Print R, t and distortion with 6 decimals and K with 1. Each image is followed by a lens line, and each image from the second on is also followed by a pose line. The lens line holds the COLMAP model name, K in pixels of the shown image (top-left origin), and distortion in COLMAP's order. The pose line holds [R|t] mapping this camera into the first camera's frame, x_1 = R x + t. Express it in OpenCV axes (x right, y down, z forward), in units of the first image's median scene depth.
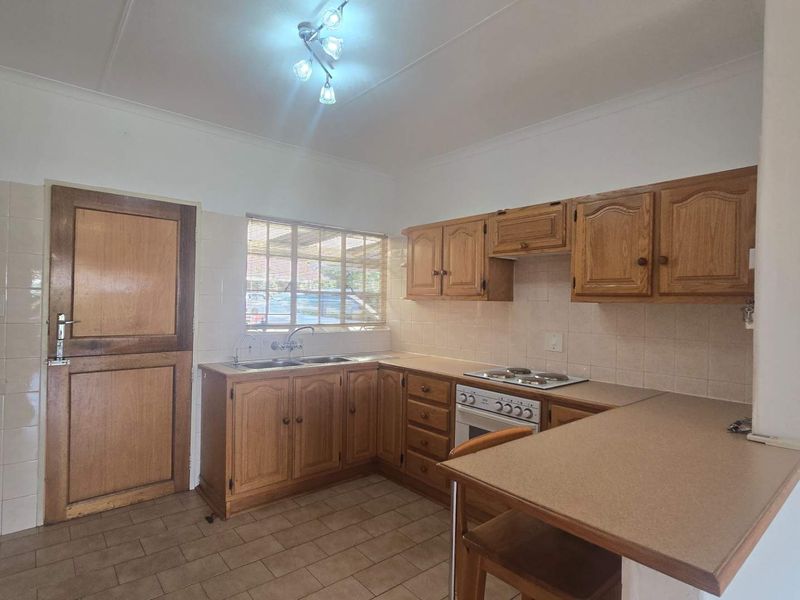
lens RADIAL K [[443.1, 0, 401.8], [0, 443.1, 300.6], [0, 0, 1]] dist [-0.015629, 0.002091]
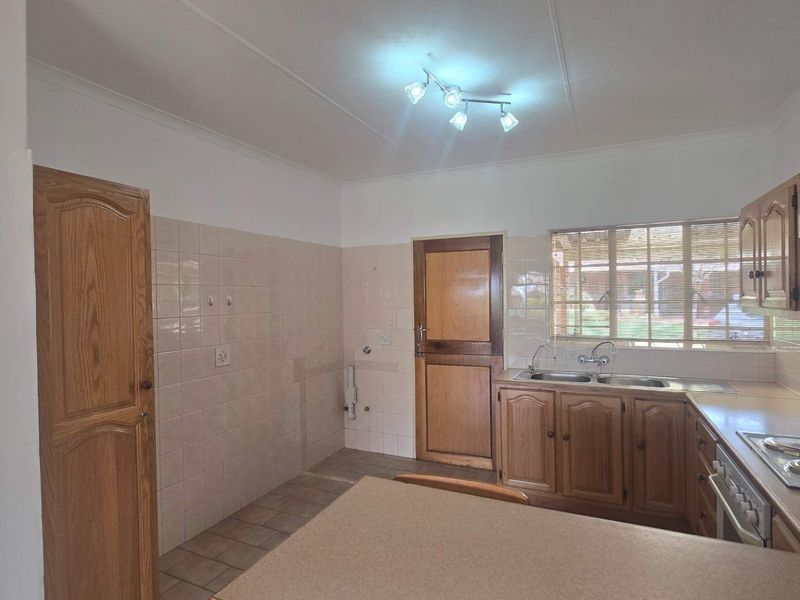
lens RADIAL K [[443.1, 0, 399.0], [0, 443.1, 301.5], [0, 0, 1]] dist [-0.015629, 0.002091]
pose [[0.407670, -0.014567, -0.913013, 0.532798], [0.025834, 0.999657, -0.004414, -0.038372], [0.912764, -0.021787, 0.407907, 0.271068]]
